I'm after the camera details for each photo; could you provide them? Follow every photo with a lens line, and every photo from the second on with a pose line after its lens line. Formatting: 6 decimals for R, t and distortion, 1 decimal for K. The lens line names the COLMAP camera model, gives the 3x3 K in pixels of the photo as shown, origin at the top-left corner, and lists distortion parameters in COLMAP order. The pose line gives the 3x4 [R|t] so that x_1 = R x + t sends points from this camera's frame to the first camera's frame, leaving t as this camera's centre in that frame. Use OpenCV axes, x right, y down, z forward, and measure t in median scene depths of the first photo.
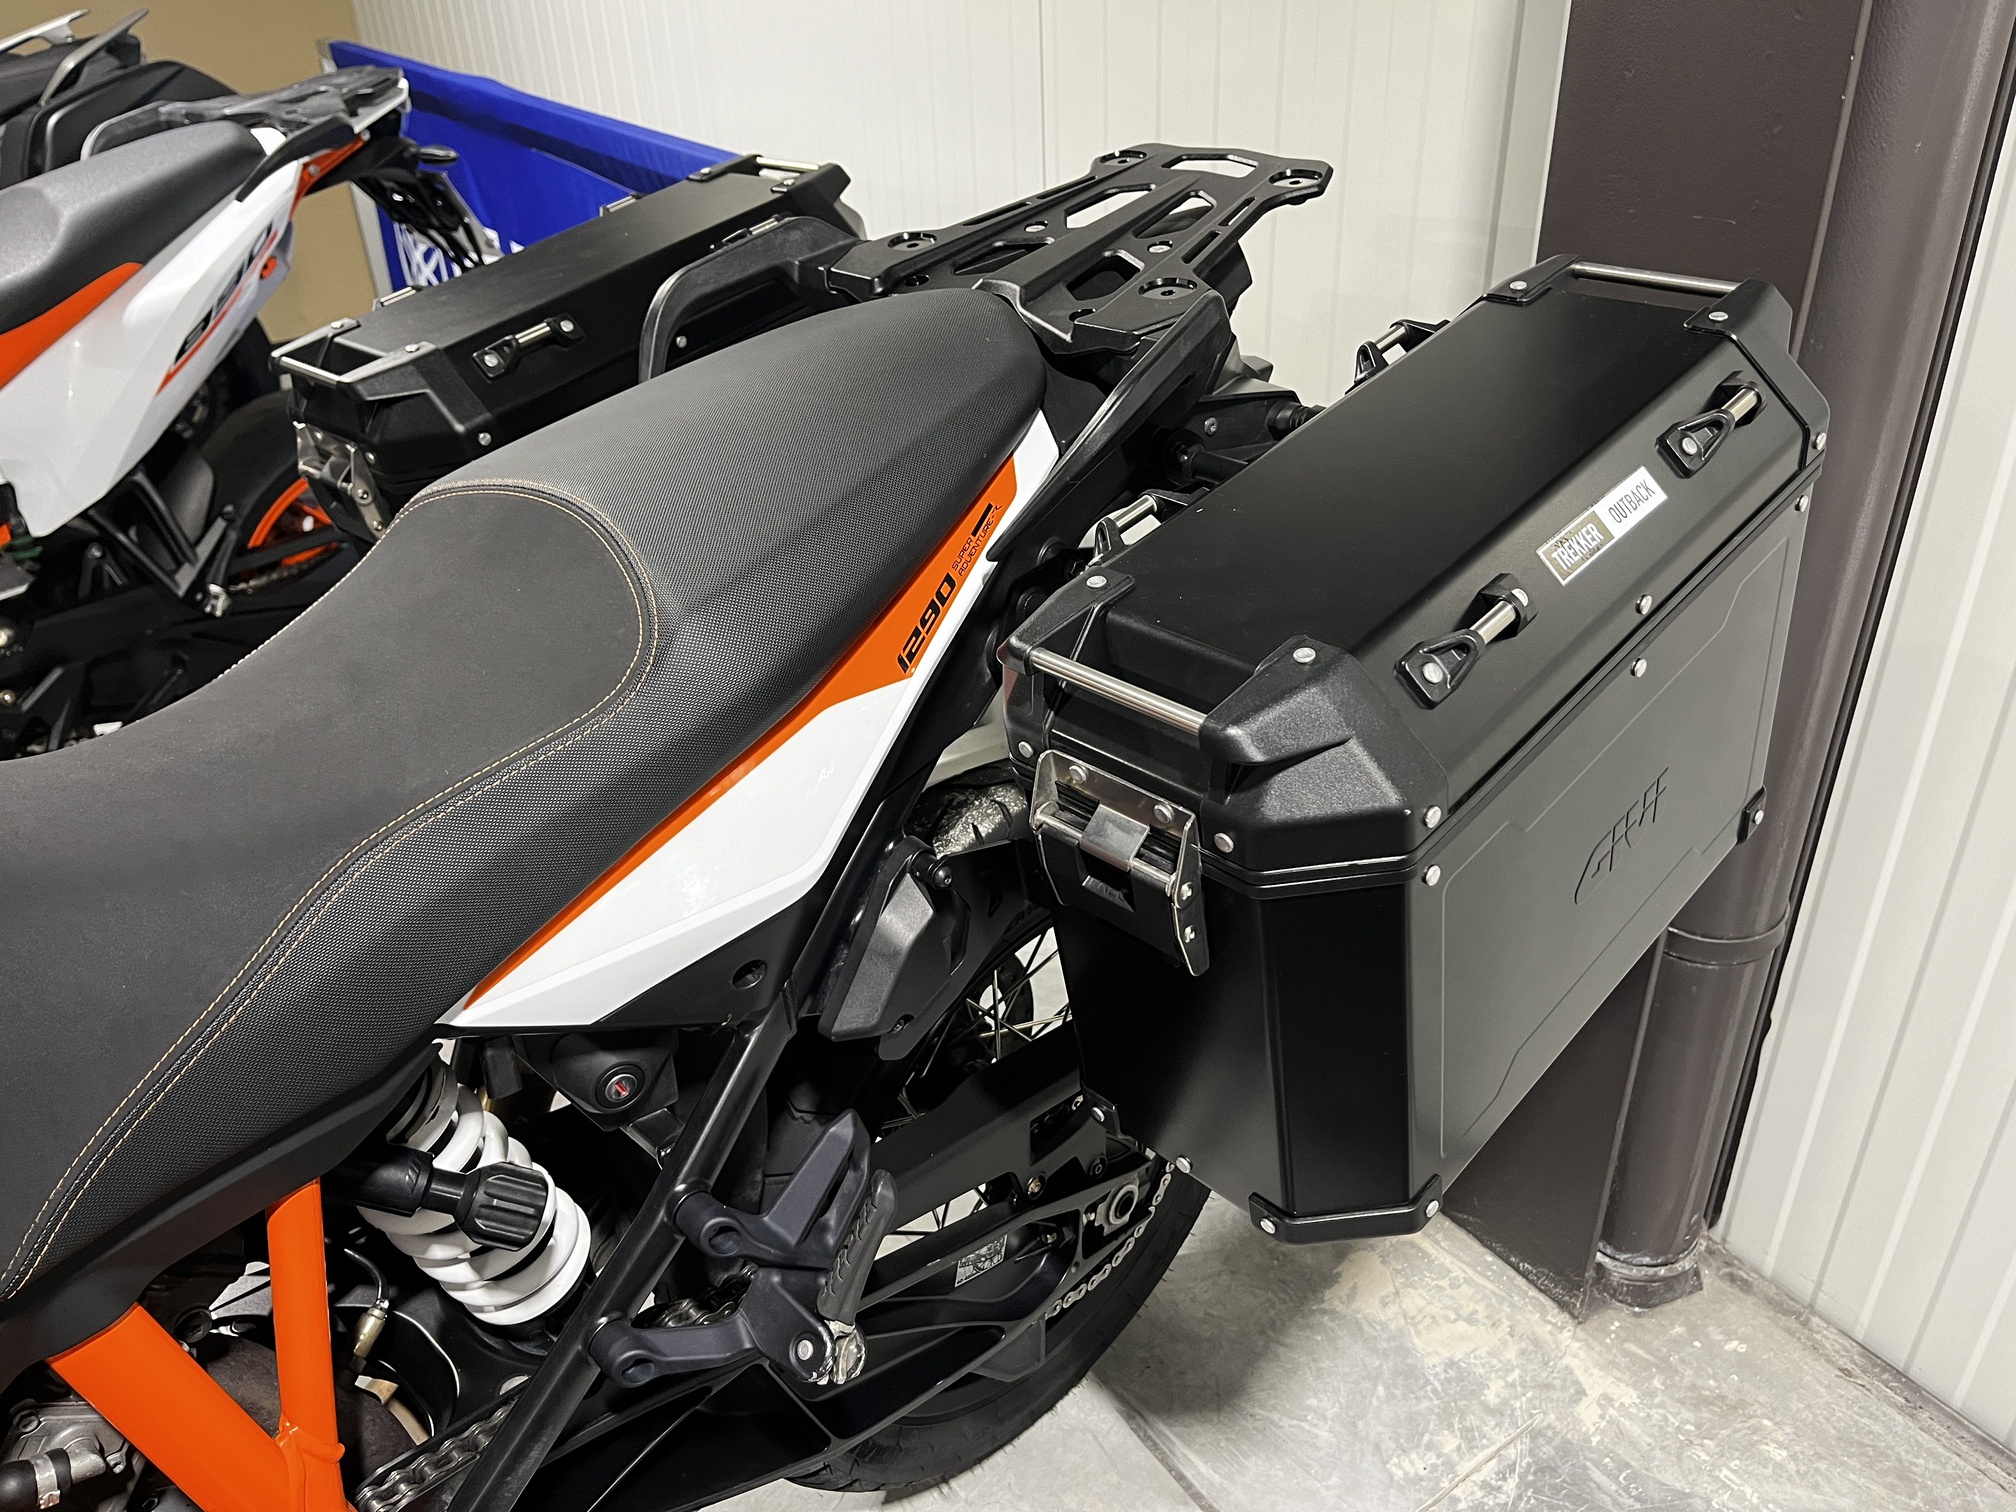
lens RADIAL K [[1546.5, 0, 1029.0], [0, 1546.5, 775.1], [0, 0, 1]] dist [0.024360, -0.010079]
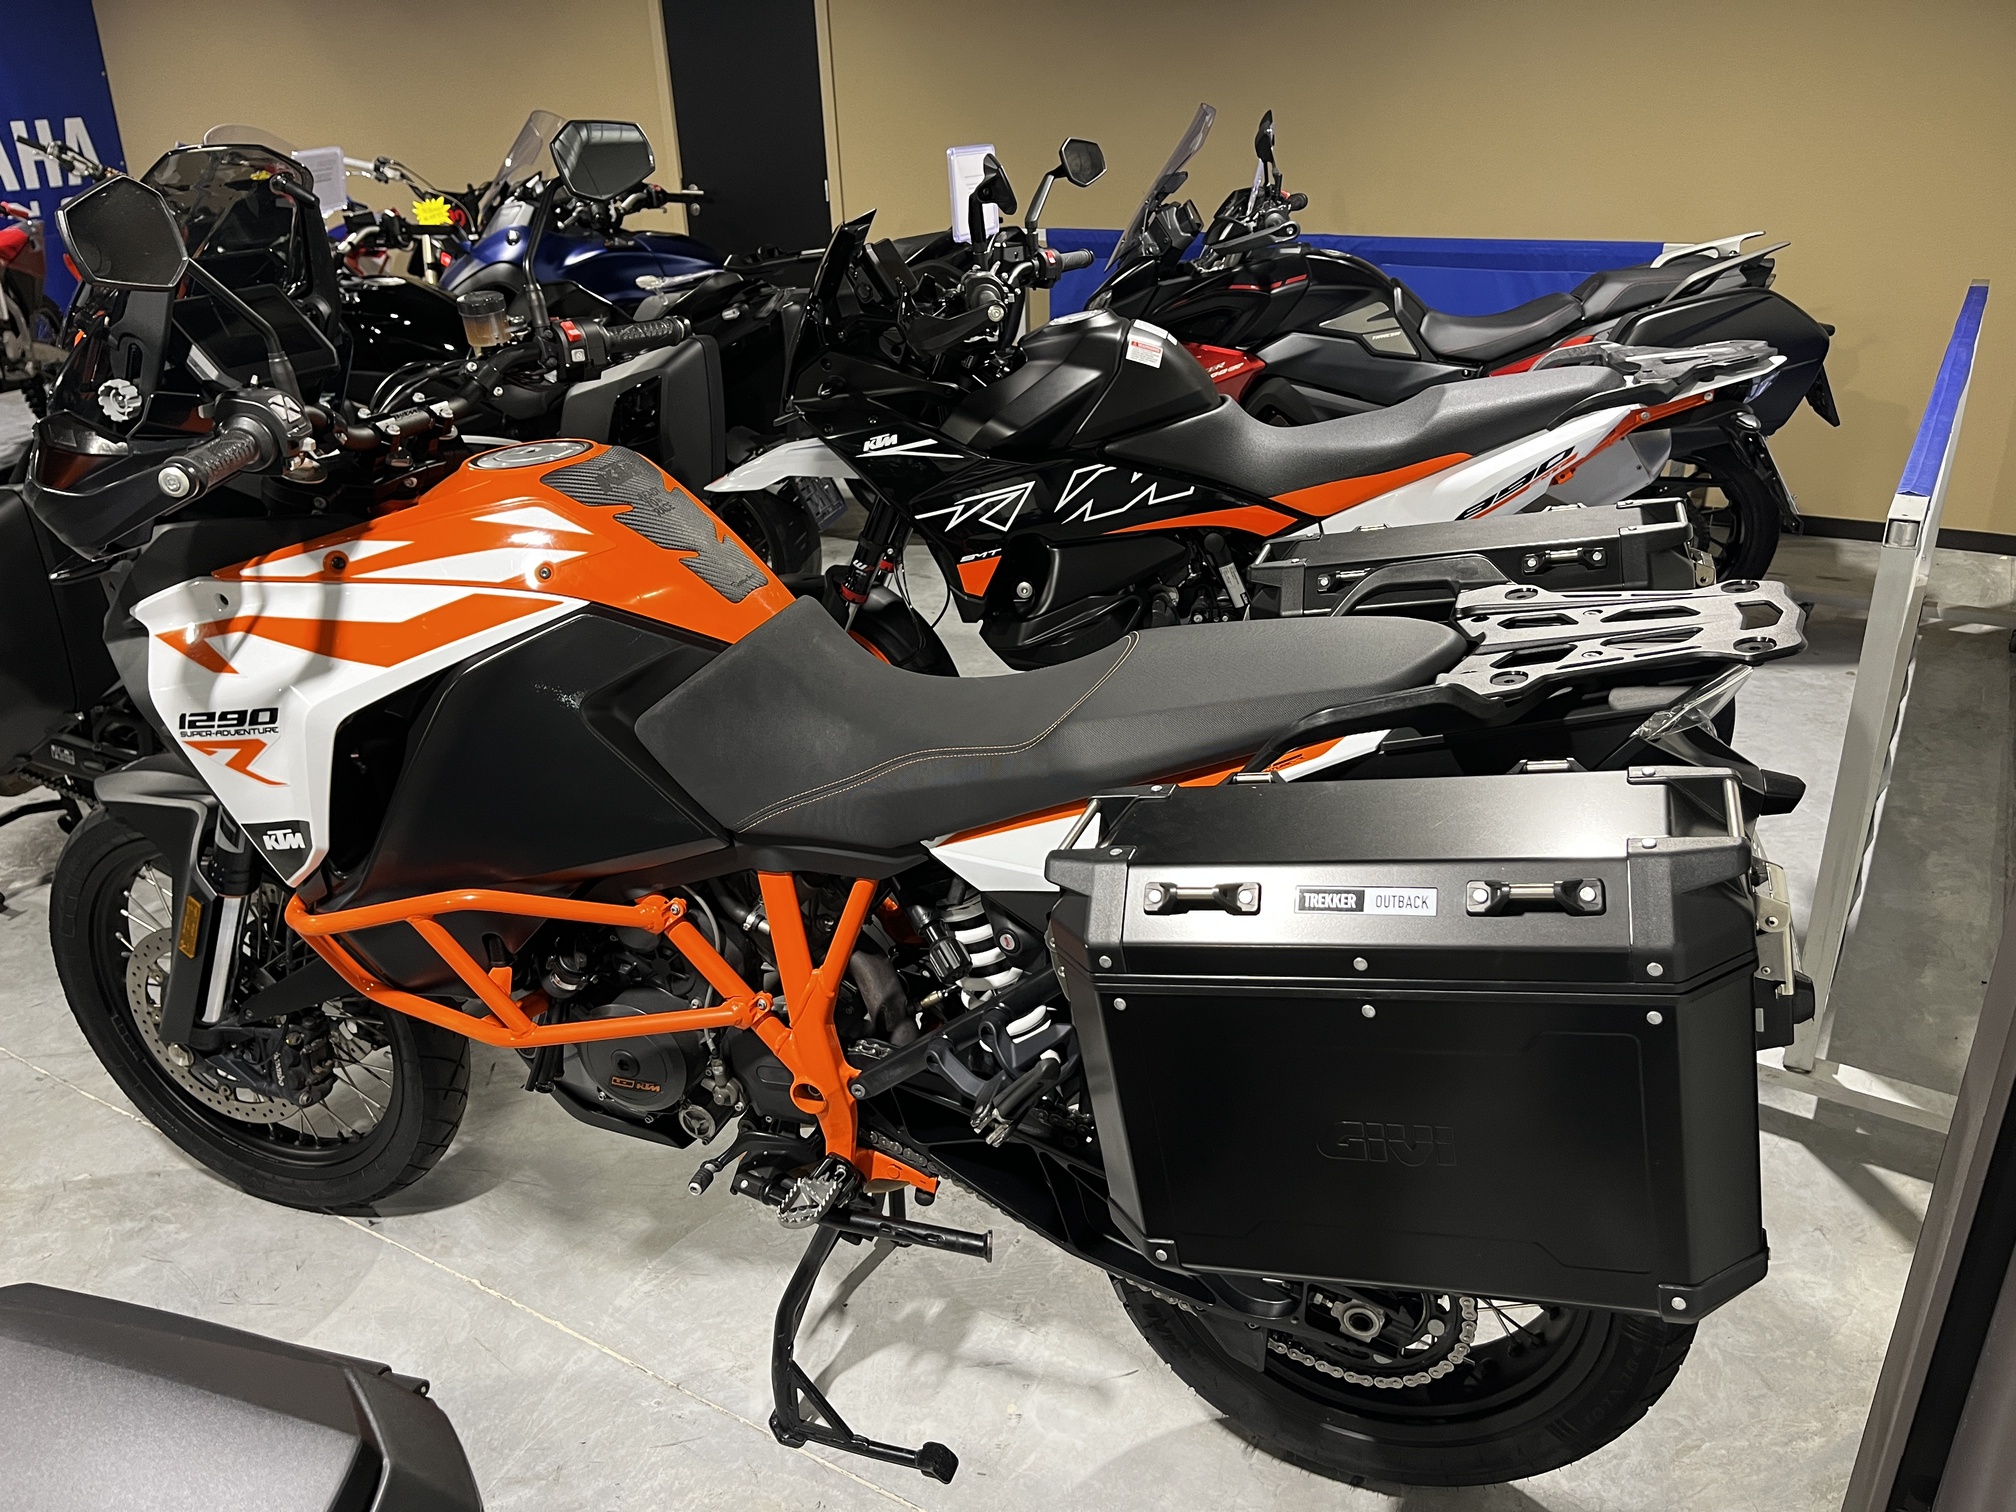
lens RADIAL K [[1546.5, 0, 1007.2], [0, 1546.5, 773.7], [0, 0, 1]] dist [0.024360, -0.010079]
pose [[0.404197, 0.396688, -0.824174, 0.951983], [-0.449686, 0.870826, 0.198604, -0.275352], [0.796497, 0.290345, 0.530371, -0.038564]]
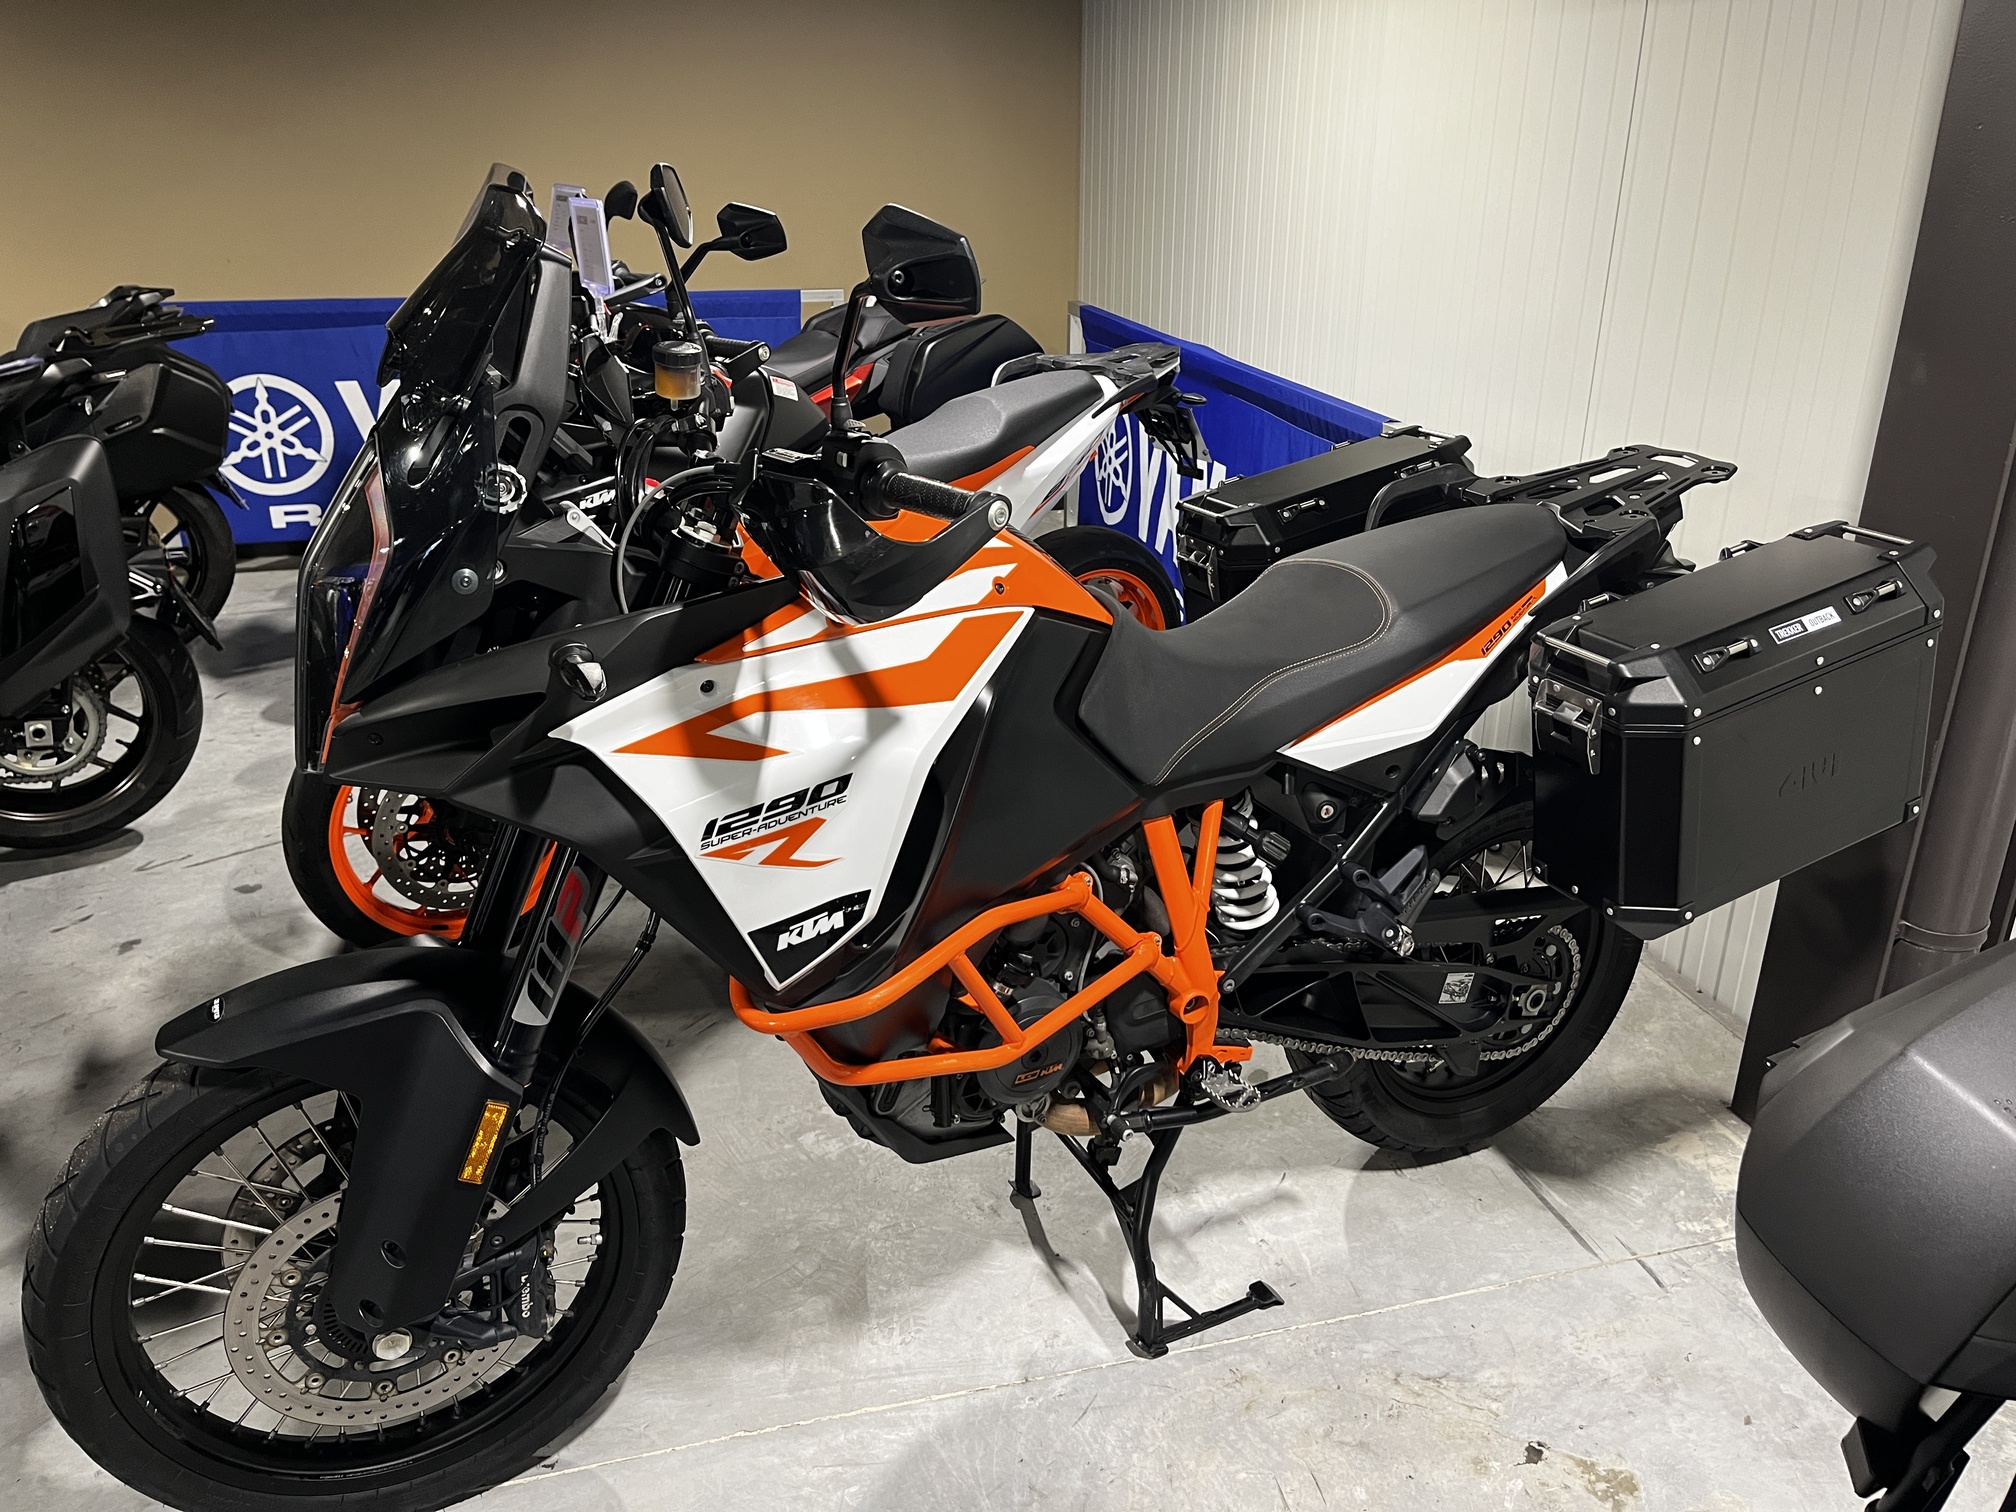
lens RADIAL K [[1546.5, 0, 1007.5], [0, 1546.5, 748.2], [0, 0, 1]] dist [0.024360, -0.010079]
pose [[0.938380, 0.160140, -0.306265, -0.012056], [-0.203227, 0.972449, -0.114202, 0.378009], [0.279539, 0.169406, 0.945071, -1.090391]]
